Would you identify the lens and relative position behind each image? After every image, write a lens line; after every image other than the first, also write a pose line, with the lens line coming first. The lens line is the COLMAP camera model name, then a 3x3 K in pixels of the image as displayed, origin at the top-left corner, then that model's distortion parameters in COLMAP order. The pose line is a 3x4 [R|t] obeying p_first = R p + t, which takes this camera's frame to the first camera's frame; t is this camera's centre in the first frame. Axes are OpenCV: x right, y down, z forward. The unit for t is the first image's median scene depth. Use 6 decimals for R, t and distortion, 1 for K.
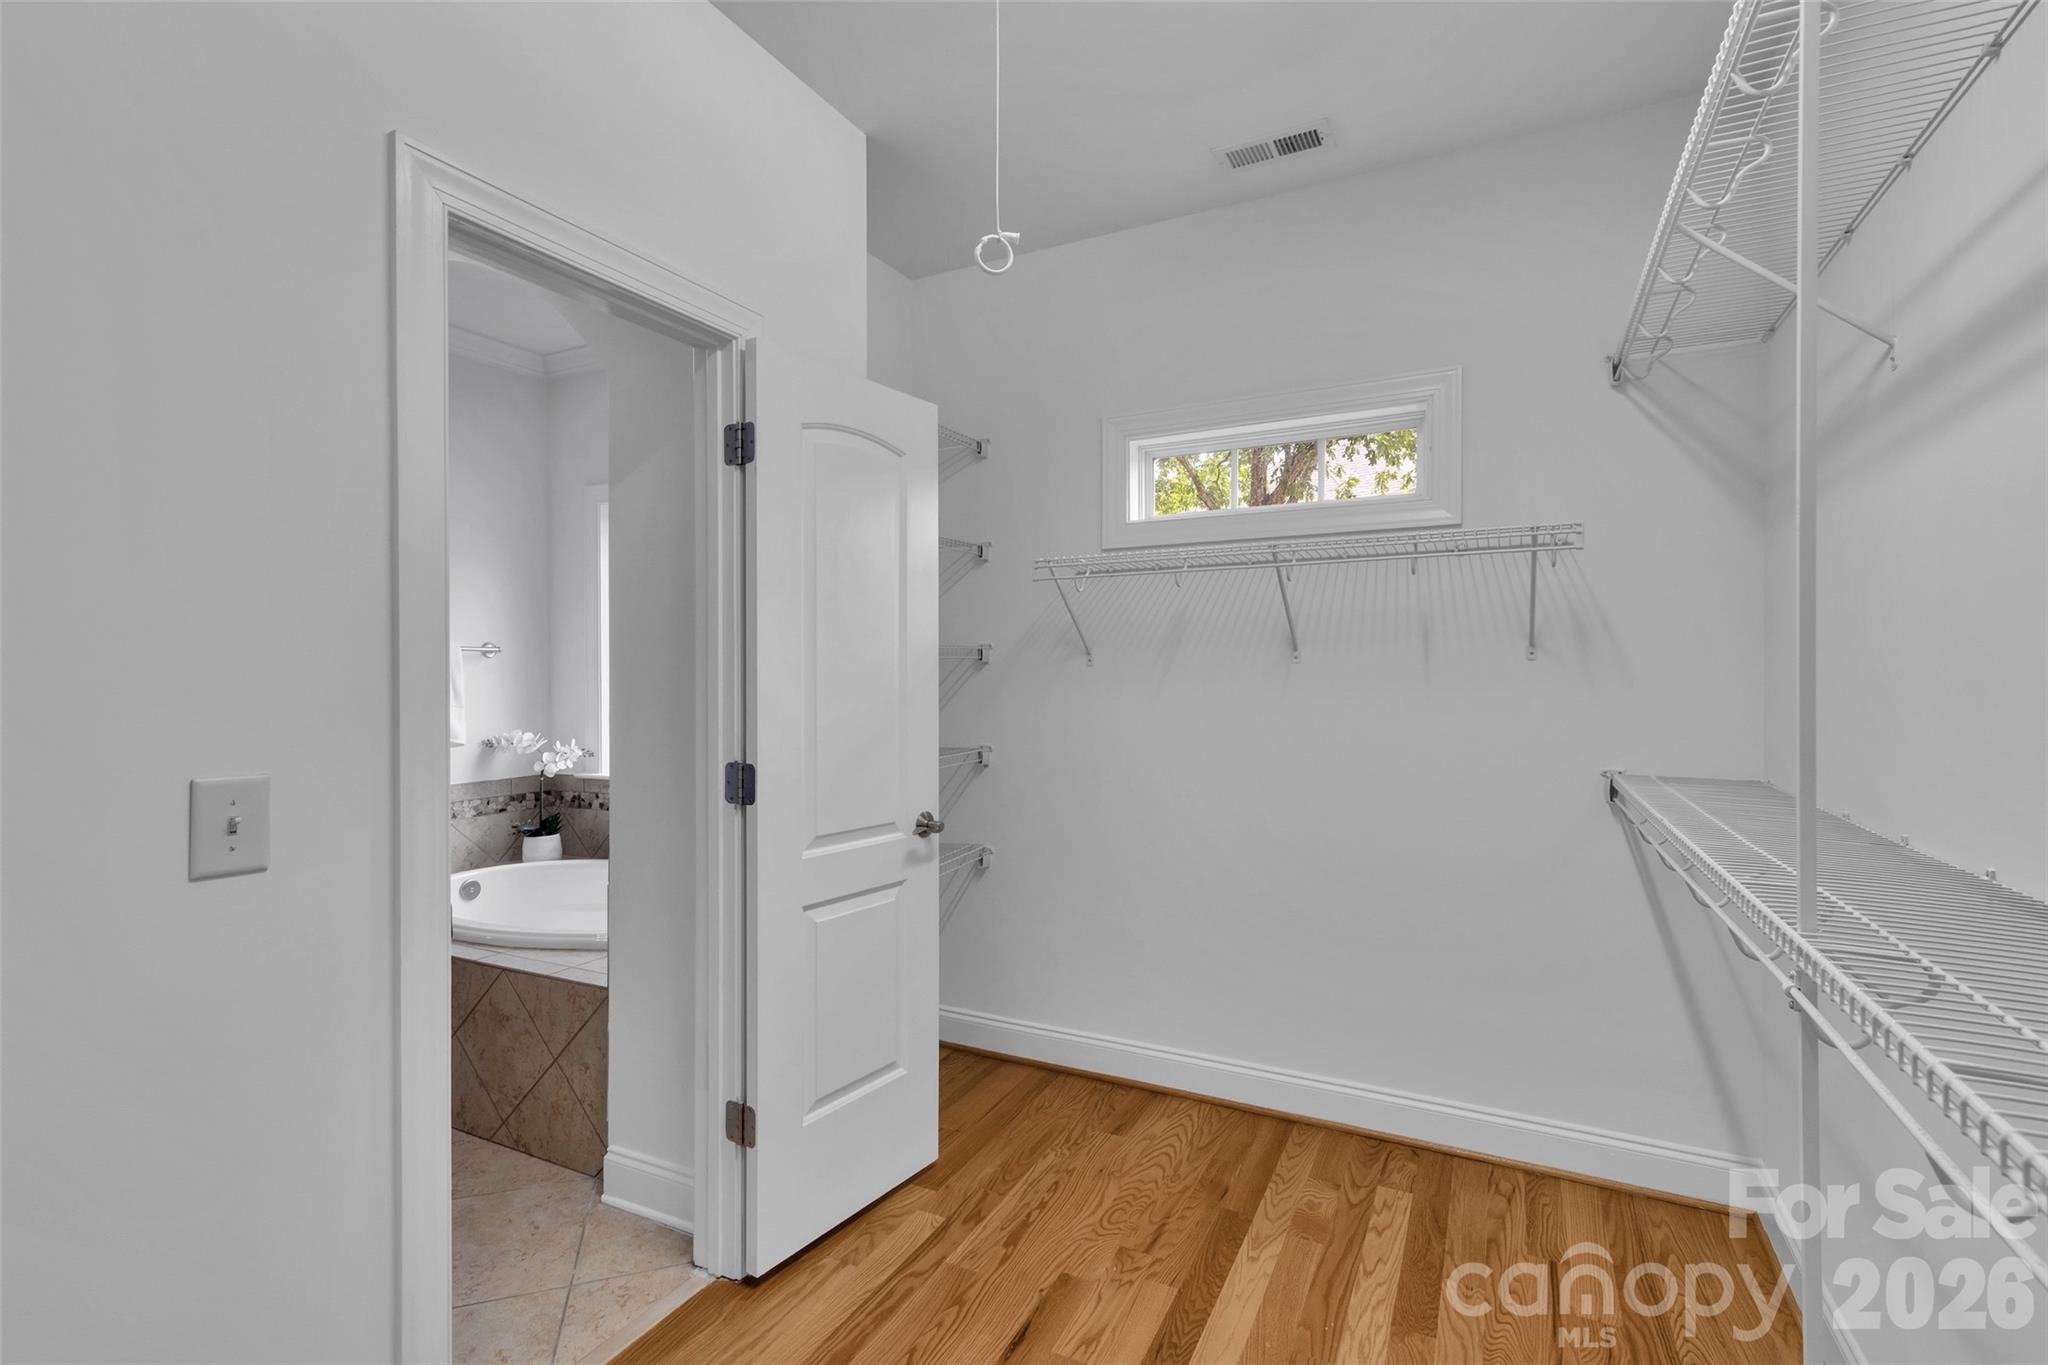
lens RADIAL K [[933.0, 0, 1027.8], [0, 933.0, 681.6], [0, 0, 1]] dist [0.000314, 0.000027]
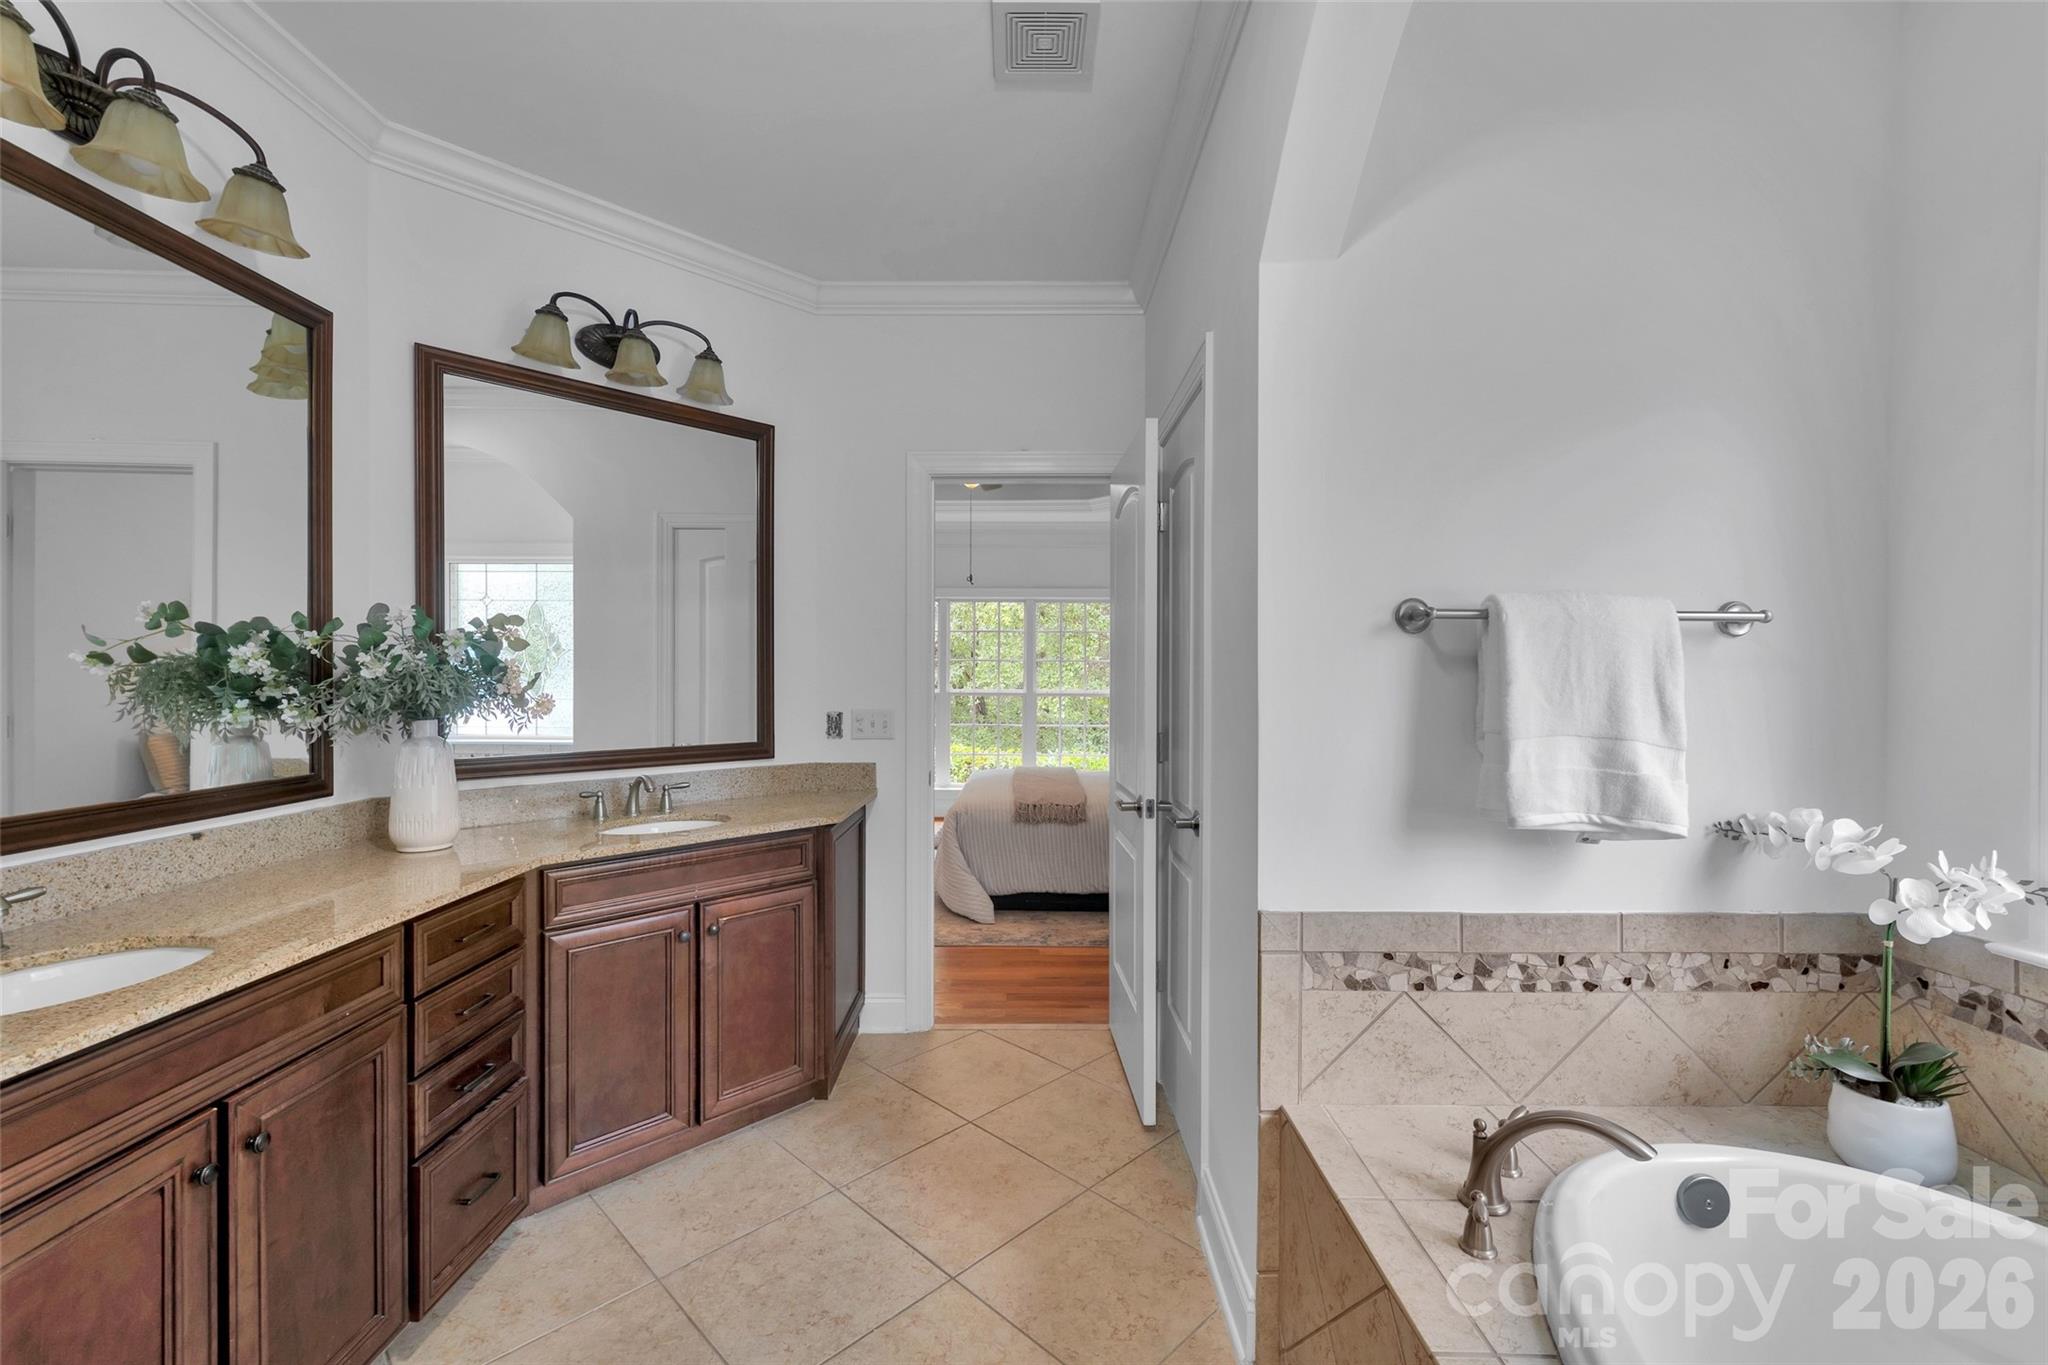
lens RADIAL K [[865.4, 0, 1026.4], [0, 865.4, 678.3], [0, 0, 1]] dist [-0.000933, -0.000039]
pose [[0.457411, 0.011393, -0.889182, -0.366683], [-0.009746, 0.999922, 0.007799, -0.005633], [0.889202, 0.005099, 0.457487, 0.516008]]
